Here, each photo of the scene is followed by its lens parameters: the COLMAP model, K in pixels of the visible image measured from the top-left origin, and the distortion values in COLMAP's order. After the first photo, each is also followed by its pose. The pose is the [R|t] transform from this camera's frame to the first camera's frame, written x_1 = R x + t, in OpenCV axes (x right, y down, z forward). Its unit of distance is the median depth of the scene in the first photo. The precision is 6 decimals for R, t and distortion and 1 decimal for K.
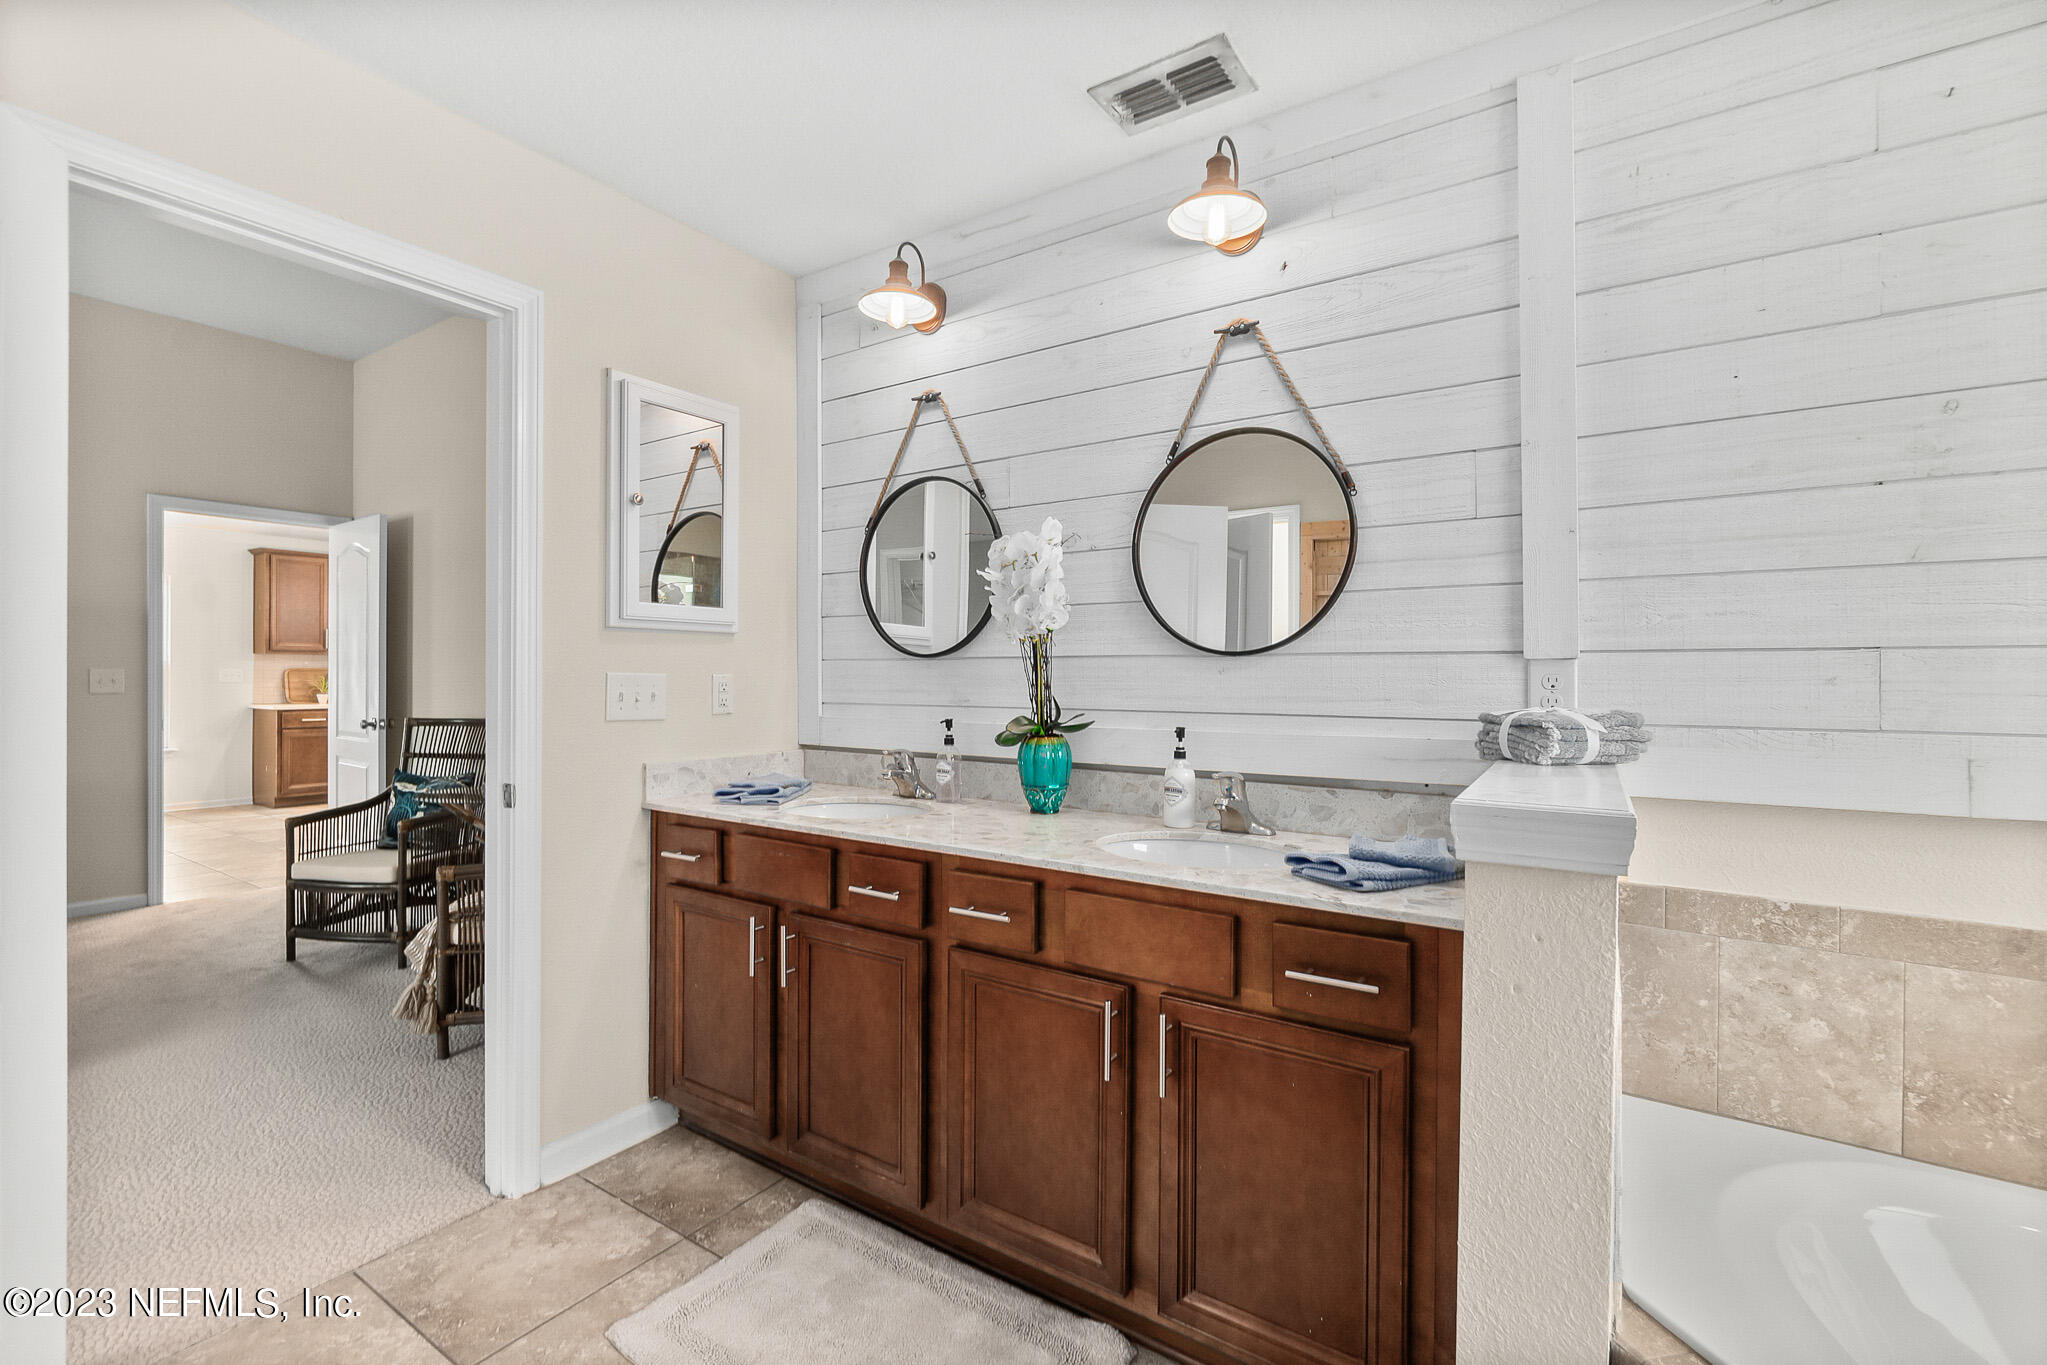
lens RADIAL K [[888.3, 0, 1014.3], [0, 888.3, 670.4], [0, 0, 1]] dist [-0.007067, 0.000373]
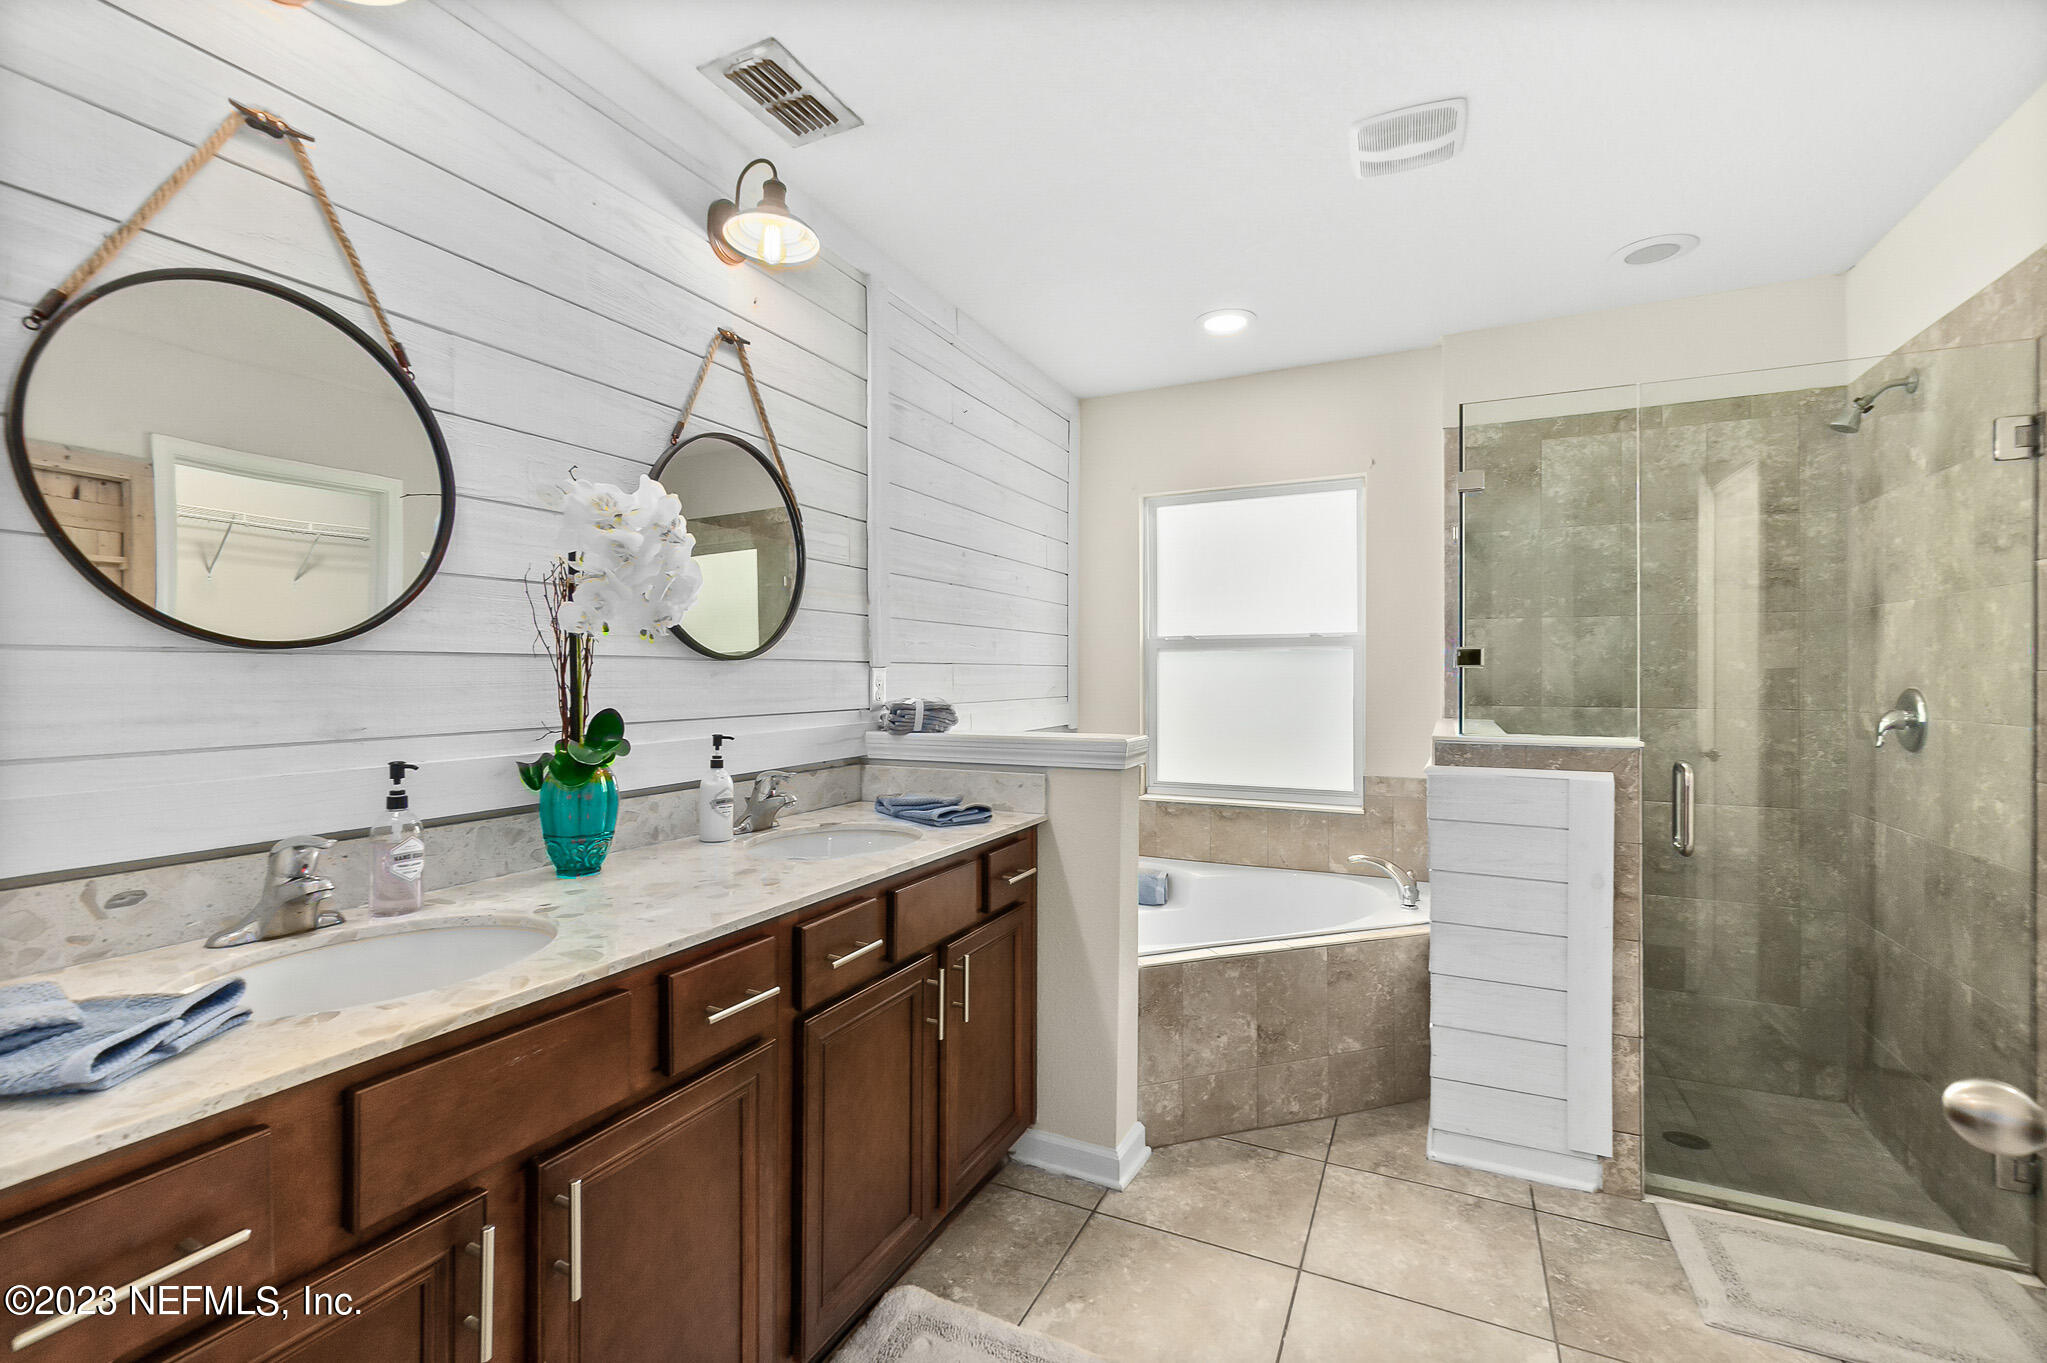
lens RADIAL K [[888.3, 0, 1006.1], [0, 888.3, 667.0], [0, 0, 1]] dist [-0.007067, 0.000373]
pose [[-0.128359, 0.001266, 0.991727, -0.779496], [-0.011470, 0.999930, -0.002761, -0.008843], [-0.991661, -0.011730, -0.128336, 0.799635]]
